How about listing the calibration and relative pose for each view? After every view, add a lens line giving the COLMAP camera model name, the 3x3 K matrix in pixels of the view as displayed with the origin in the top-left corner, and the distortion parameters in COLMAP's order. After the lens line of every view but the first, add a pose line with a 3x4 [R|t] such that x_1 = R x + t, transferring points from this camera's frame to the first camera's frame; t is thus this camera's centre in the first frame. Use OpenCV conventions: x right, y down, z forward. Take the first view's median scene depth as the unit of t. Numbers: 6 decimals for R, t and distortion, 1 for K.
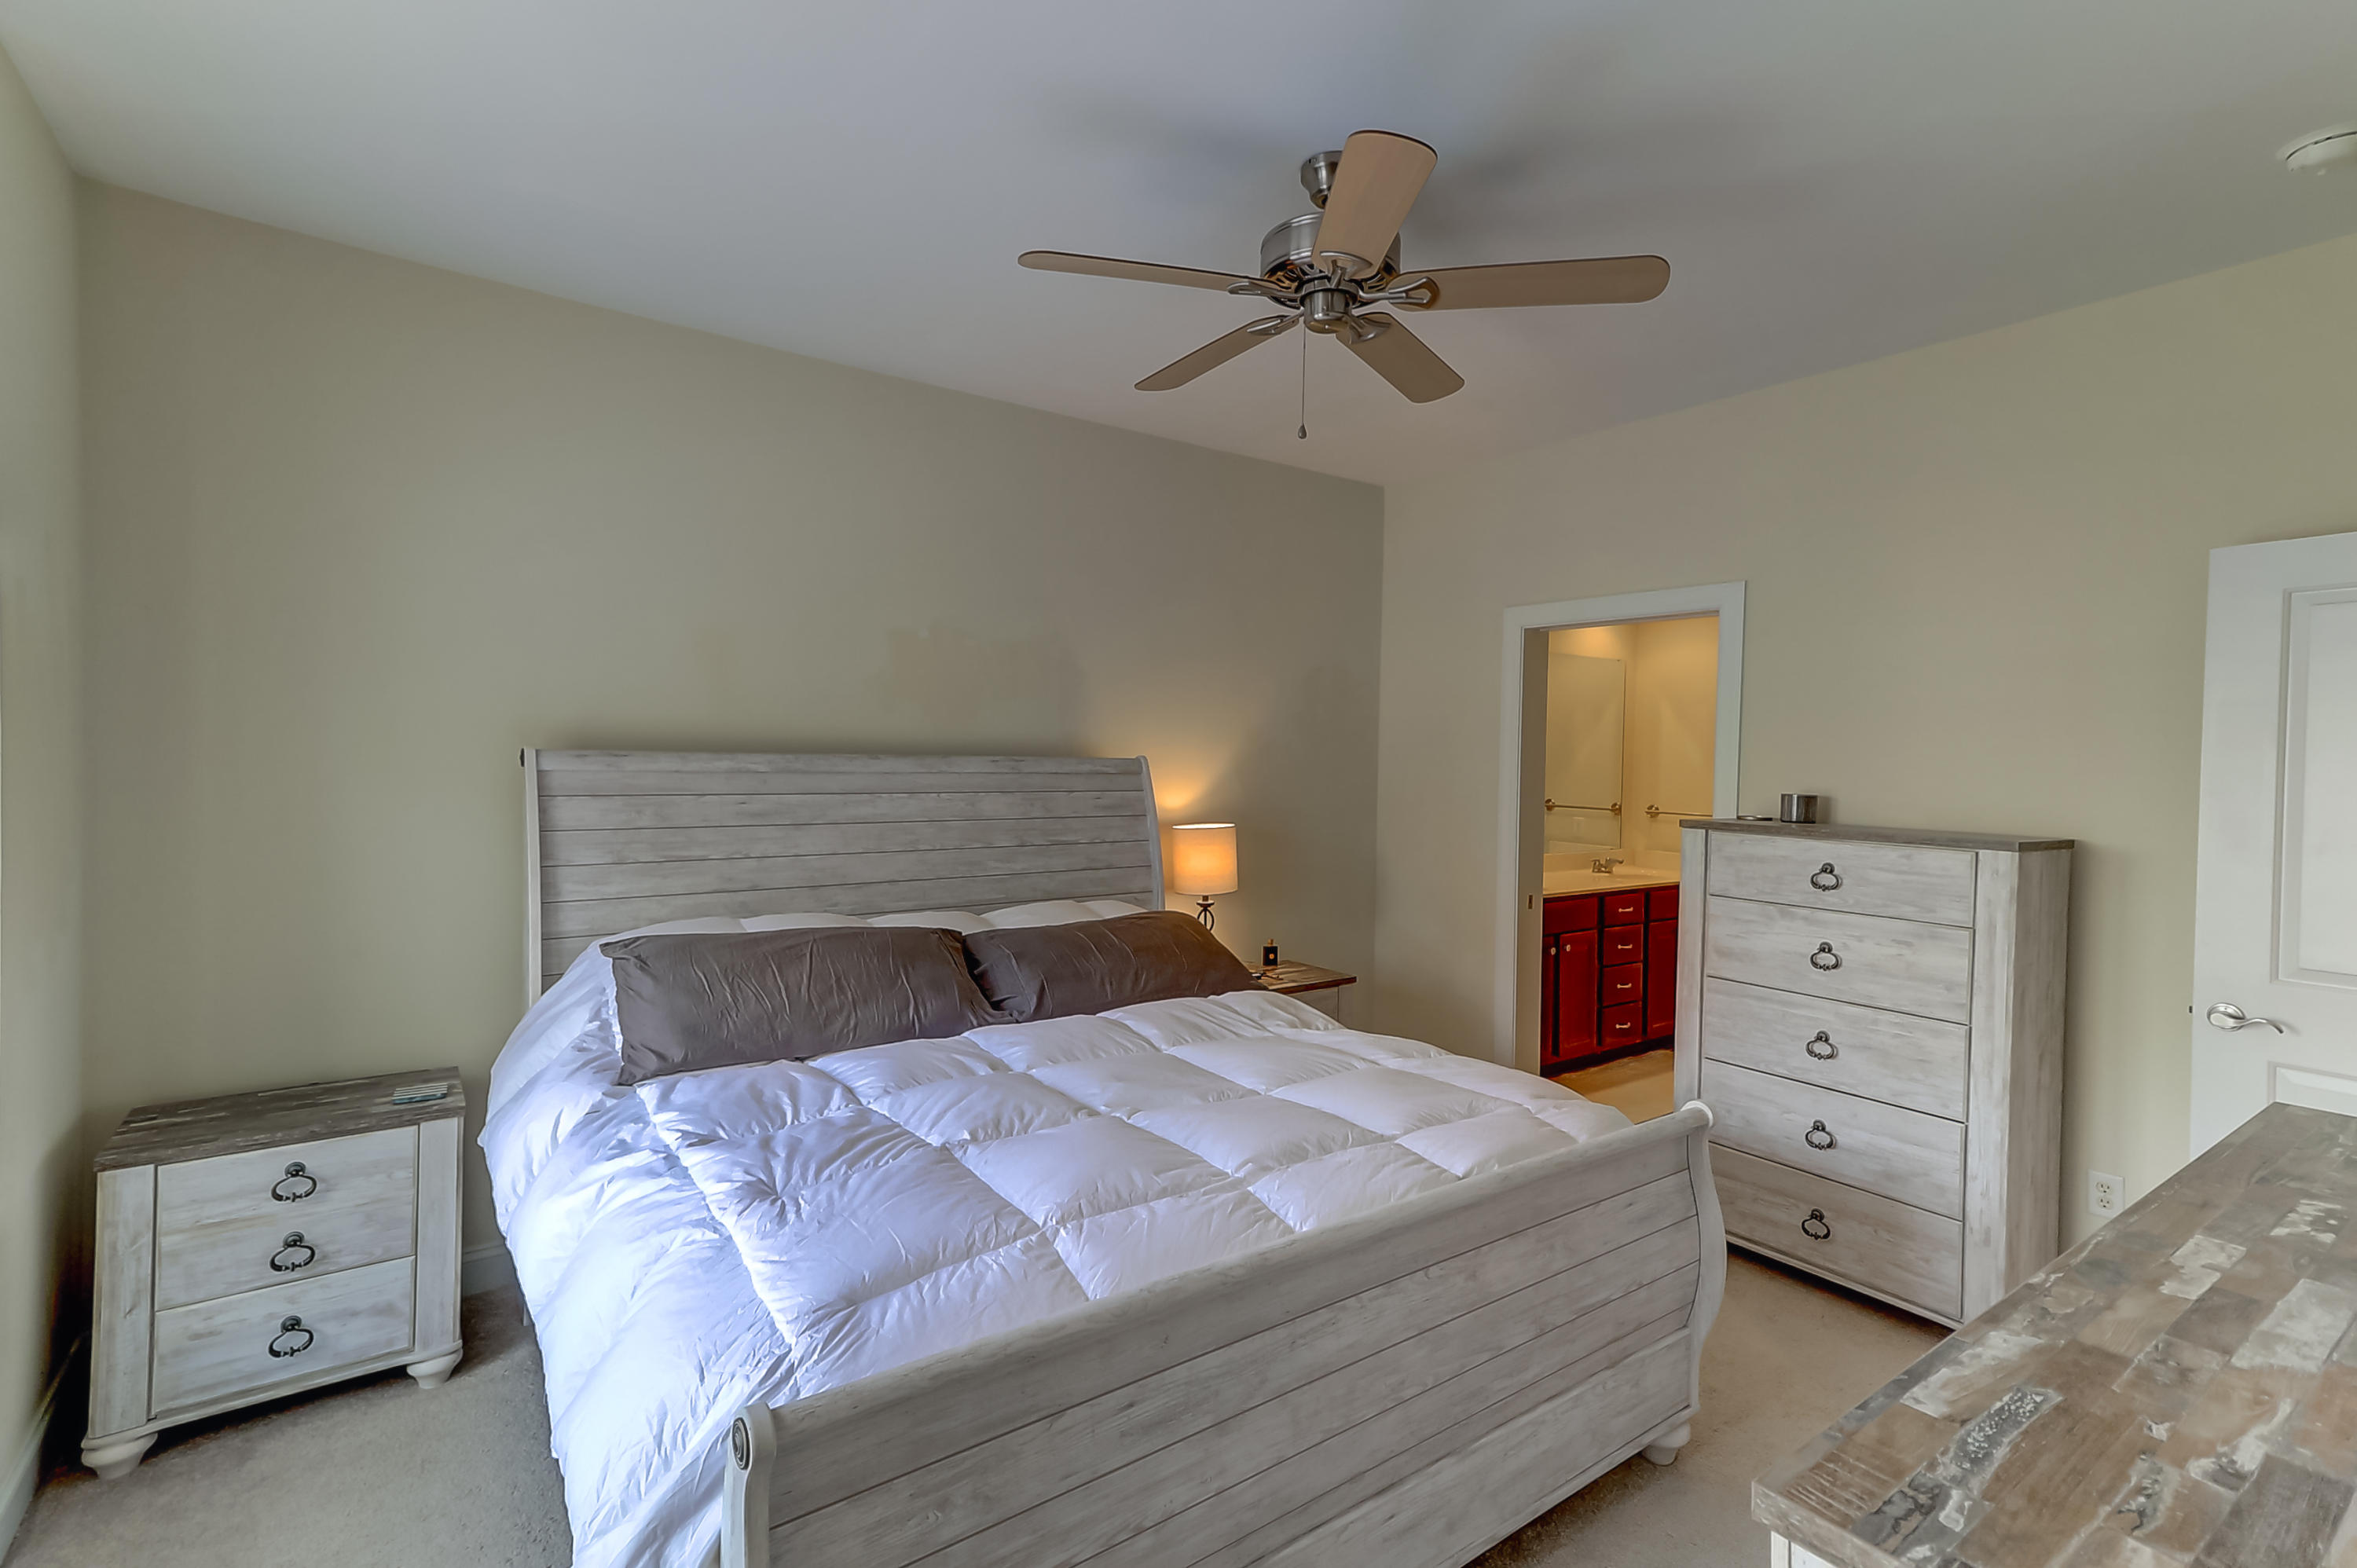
lens RADIAL K [[1087.4, 0, 1187.1], [0, 1087.4, 767.6], [0, 0, 1]] dist [0.020177, 0.000575]
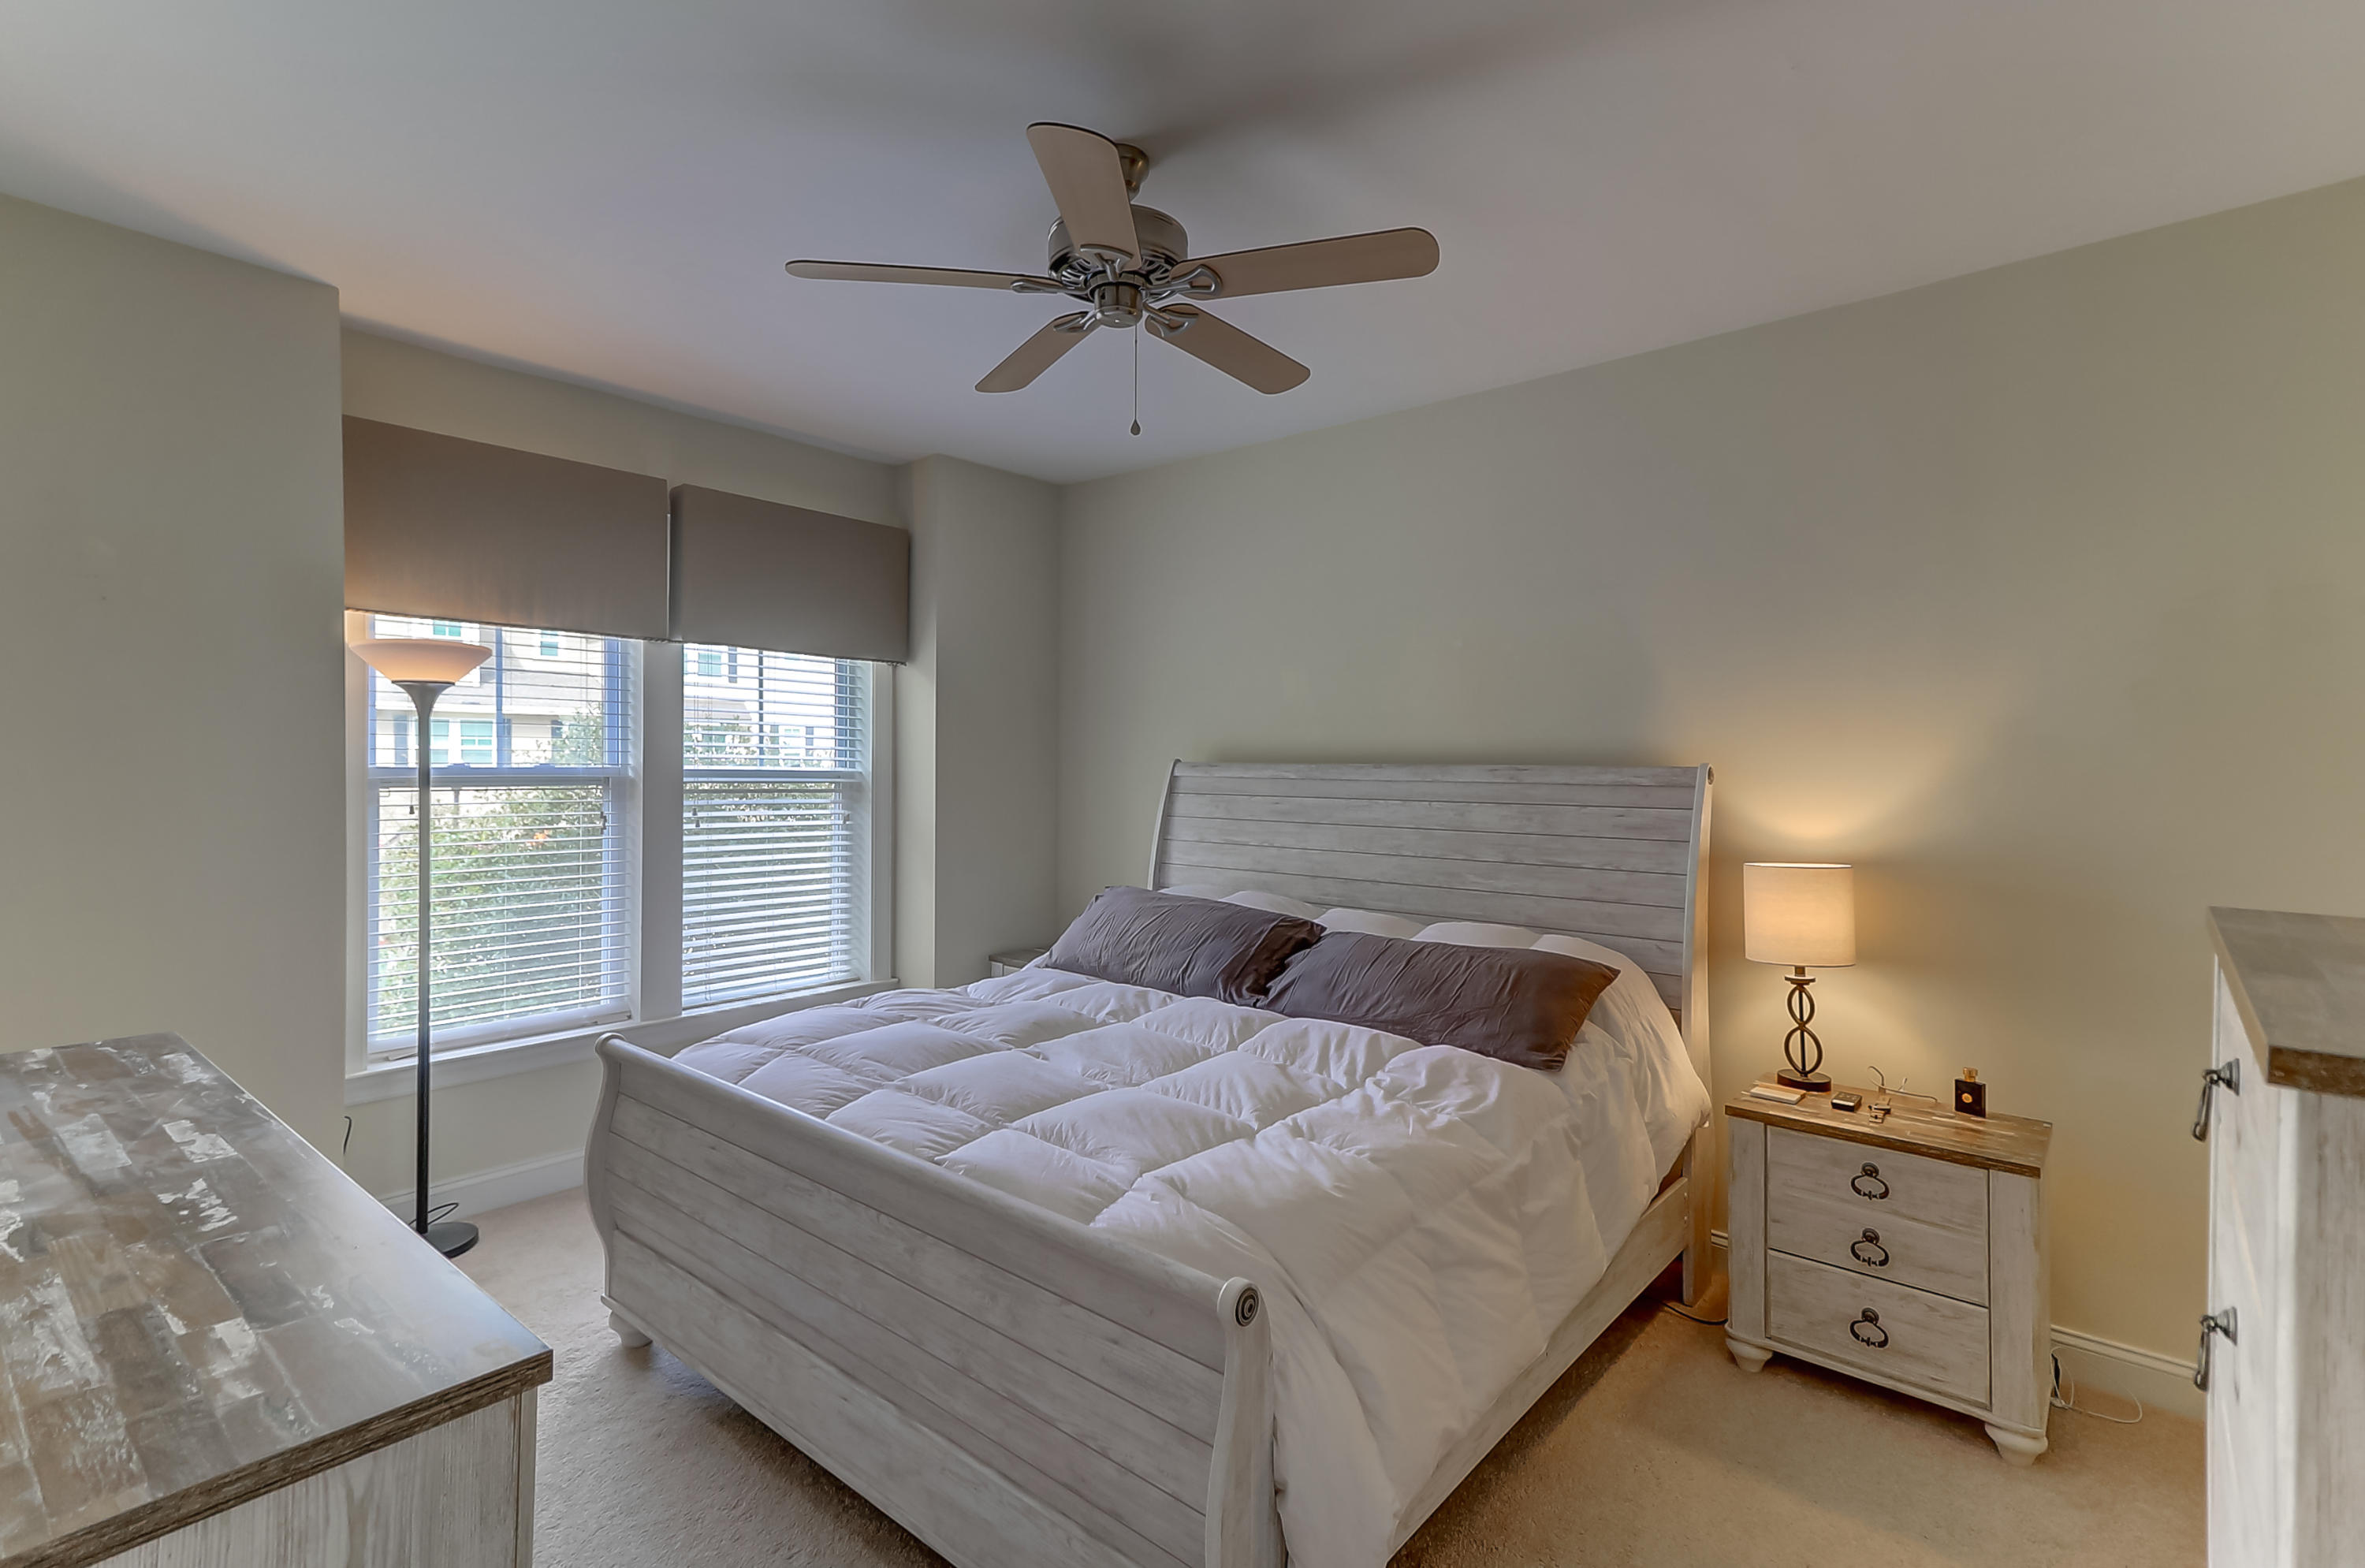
lens RADIAL K [[1092.3, 0, 1137.5], [0, 1092.3, 772.8], [0, 0, 1]] dist [0.049915, 0.000094]
pose [[0.214767, -0.004022, -0.976657, 0.776717], [-0.014551, 0.999867, -0.007318, 0.009032], [0.976557, 0.015783, 0.214680, 0.569838]]
